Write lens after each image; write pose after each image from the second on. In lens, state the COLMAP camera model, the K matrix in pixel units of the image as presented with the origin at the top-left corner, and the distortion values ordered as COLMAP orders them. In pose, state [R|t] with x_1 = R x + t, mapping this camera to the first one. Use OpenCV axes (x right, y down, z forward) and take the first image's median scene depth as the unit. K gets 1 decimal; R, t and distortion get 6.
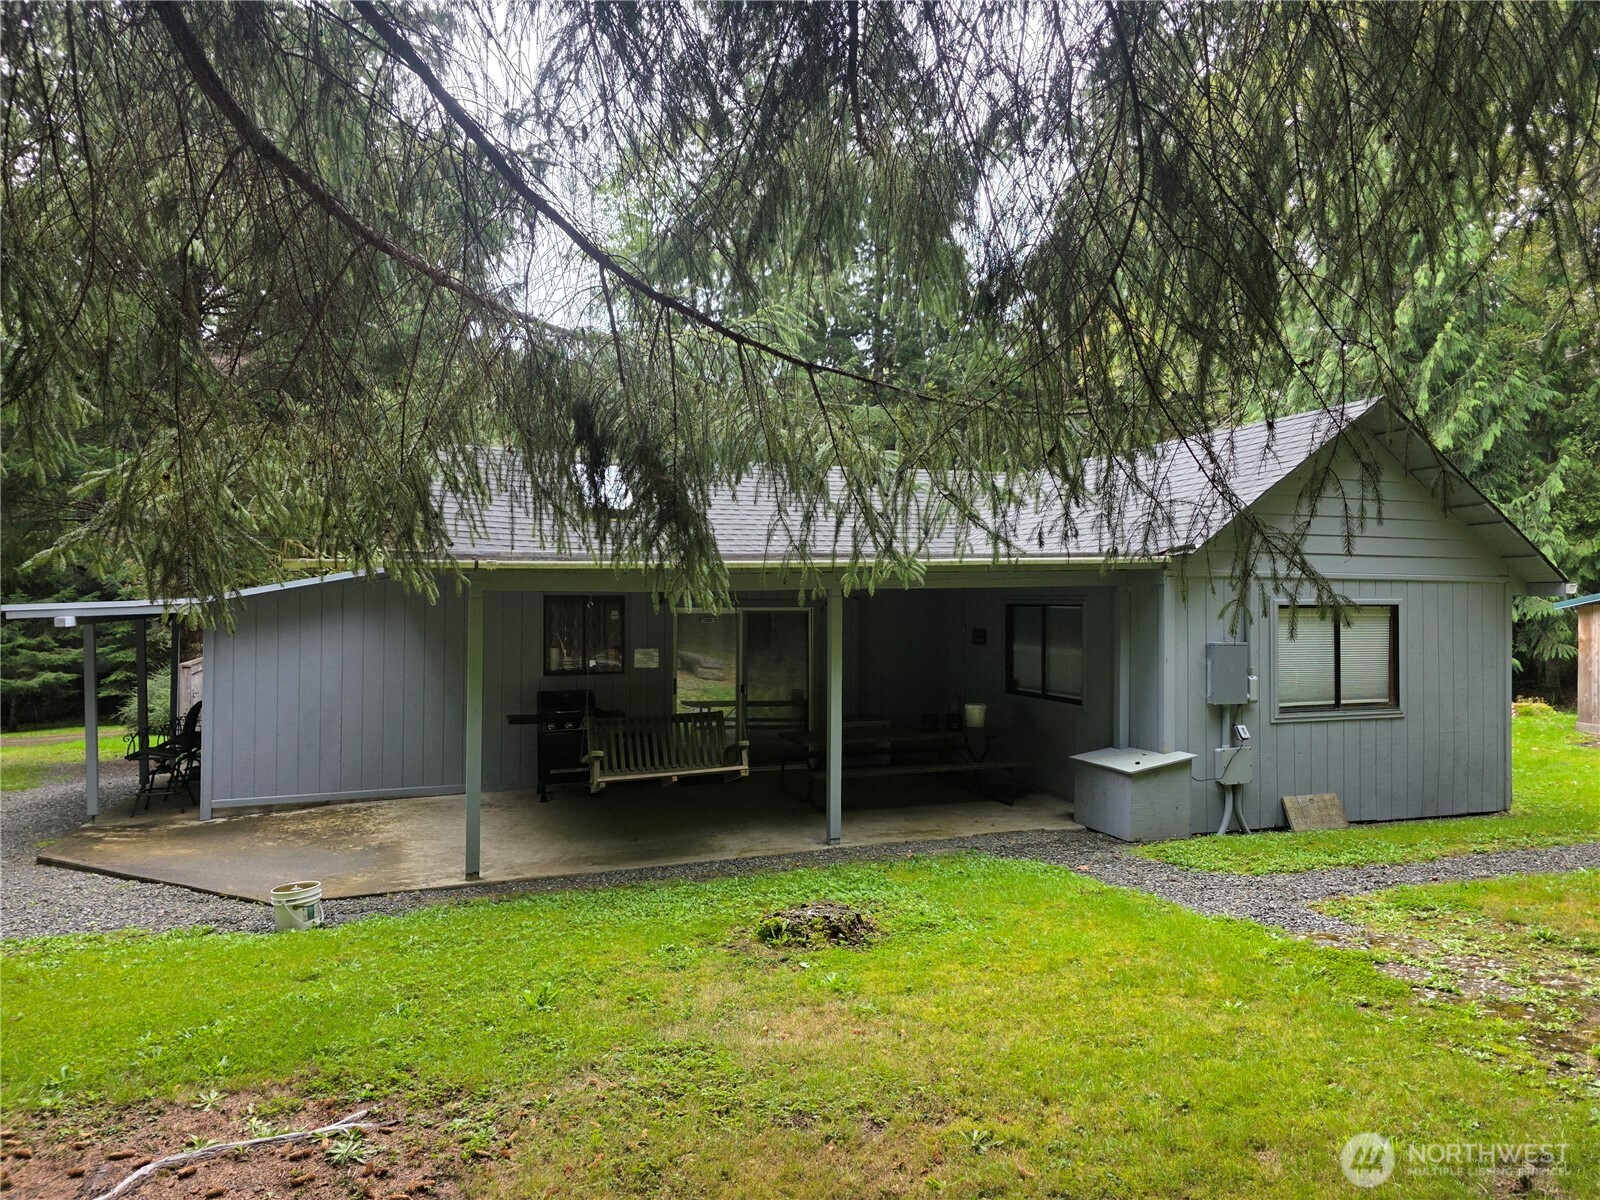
lens RADIAL K [[1063.9, 0, 799.9], [0, 1063.9, 591.6], [0, 0, 1]] dist [0.061179, -0.032193]
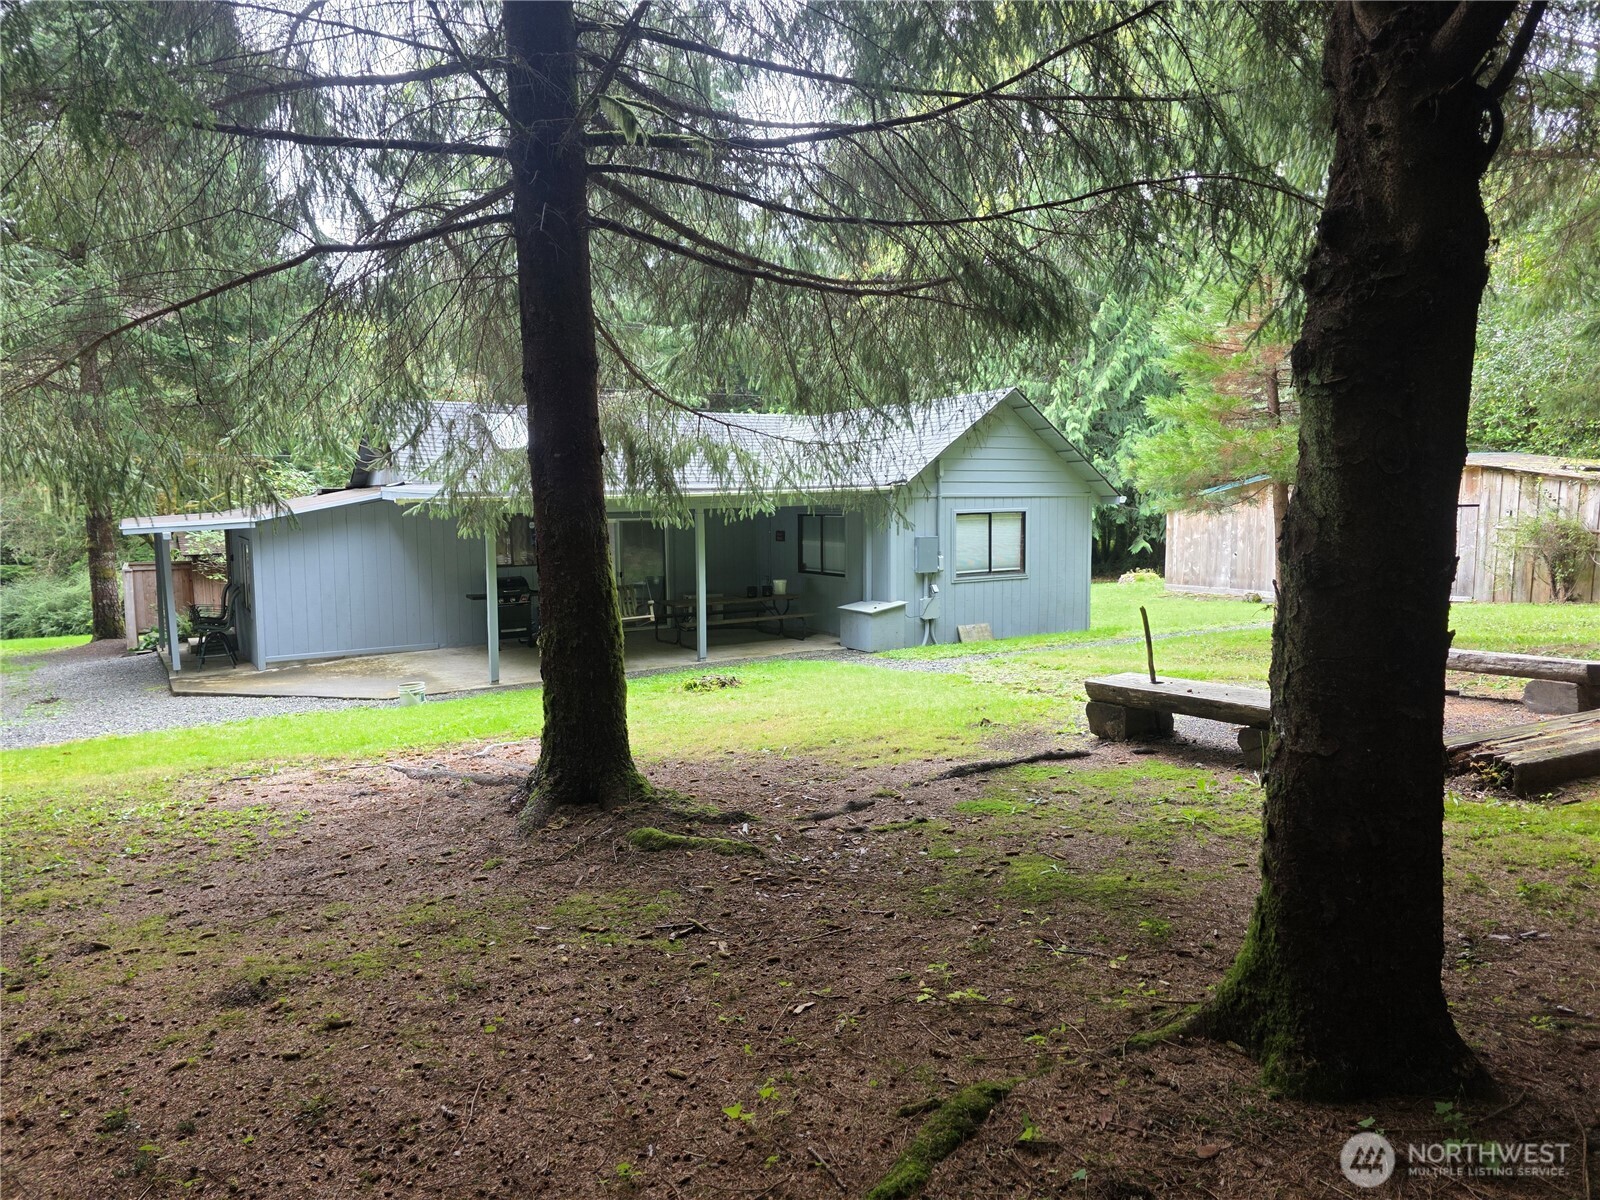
lens RADIAL K [[1063.9, 0, 799.3], [0, 1063.9, 607.9], [0, 0, 1]] dist [0.061179, -0.032193]
pose [[0.978490, -0.033185, 0.203607, -0.137303], [0.010752, 0.993839, 0.110311, -0.026385], [-0.206013, -0.105749, 0.972818, -0.573832]]
